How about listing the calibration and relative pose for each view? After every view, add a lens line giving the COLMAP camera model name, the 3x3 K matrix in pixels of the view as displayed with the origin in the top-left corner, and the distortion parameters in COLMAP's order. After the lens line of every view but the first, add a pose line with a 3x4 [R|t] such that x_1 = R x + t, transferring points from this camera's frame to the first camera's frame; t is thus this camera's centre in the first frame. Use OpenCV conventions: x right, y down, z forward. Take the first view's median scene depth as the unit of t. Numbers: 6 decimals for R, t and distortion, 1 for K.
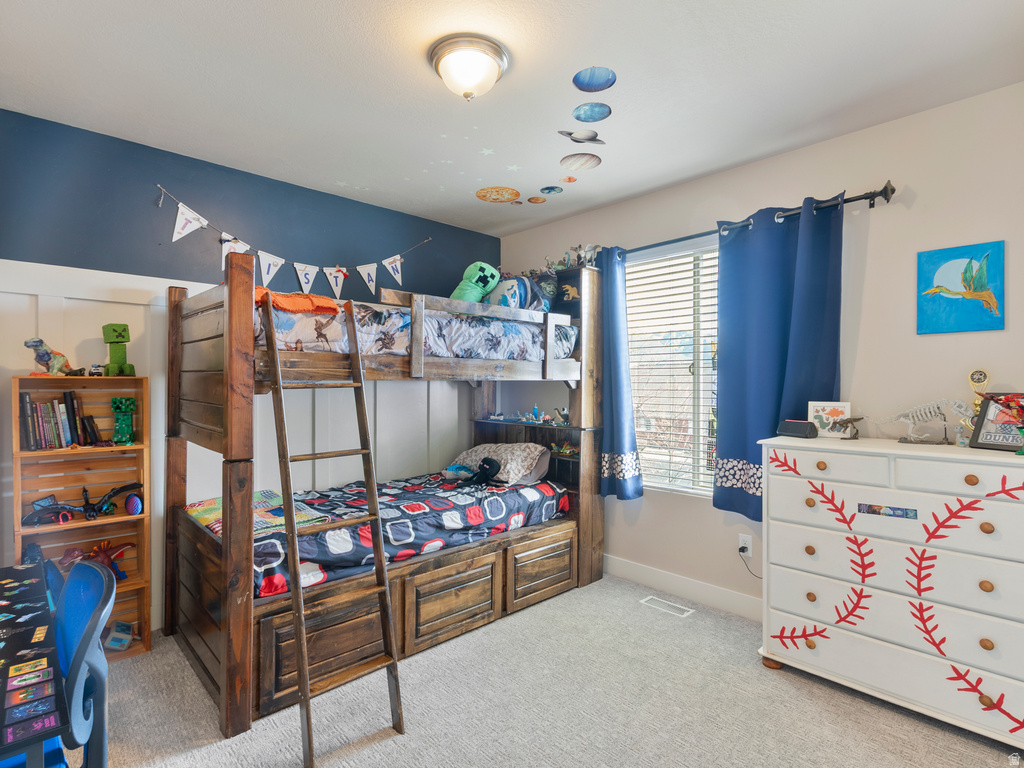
lens RADIAL K [[525.8, 0, 511.8], [0, 525.8, 378.2], [0, 0, 1]] dist [-0.000205, 0.000111]
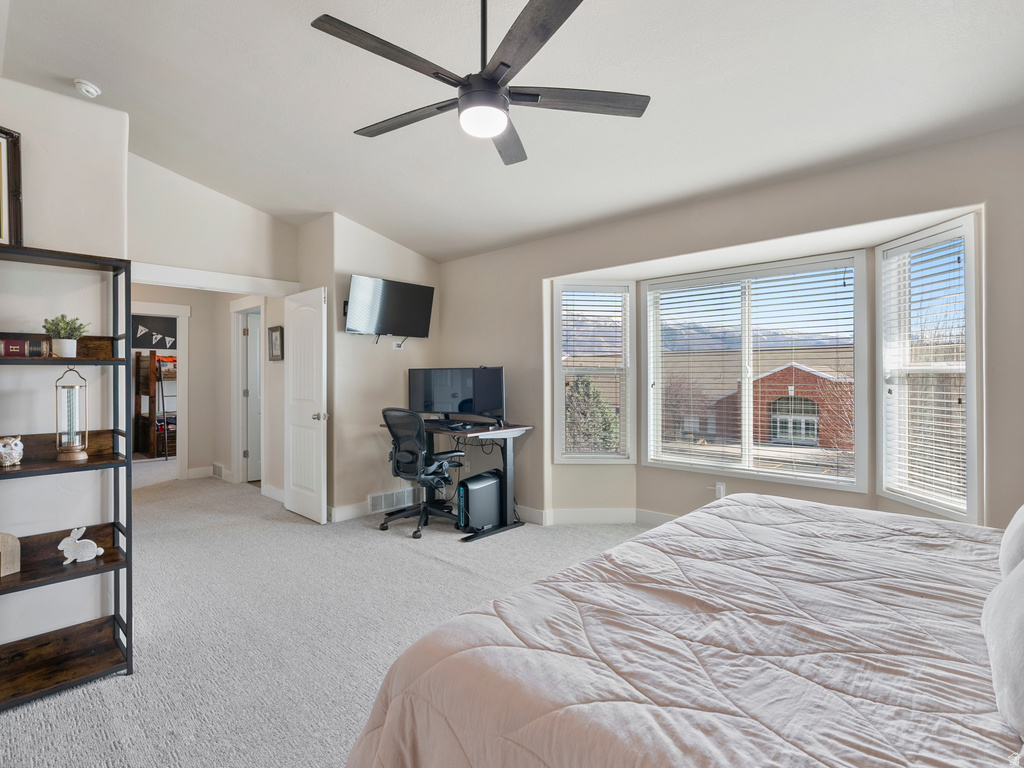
lens RADIAL K [[525.8, 0, 511.8], [0, 525.8, 378.2], [0, 0, 1]] dist [-0.000205, 0.000111]
pose [[0.999080, -0.001363, 0.042859, 2.195249], [0.001152, 0.999987, 0.004960, -0.017926], [-0.042865, -0.004906, 0.999069, -3.367993]]
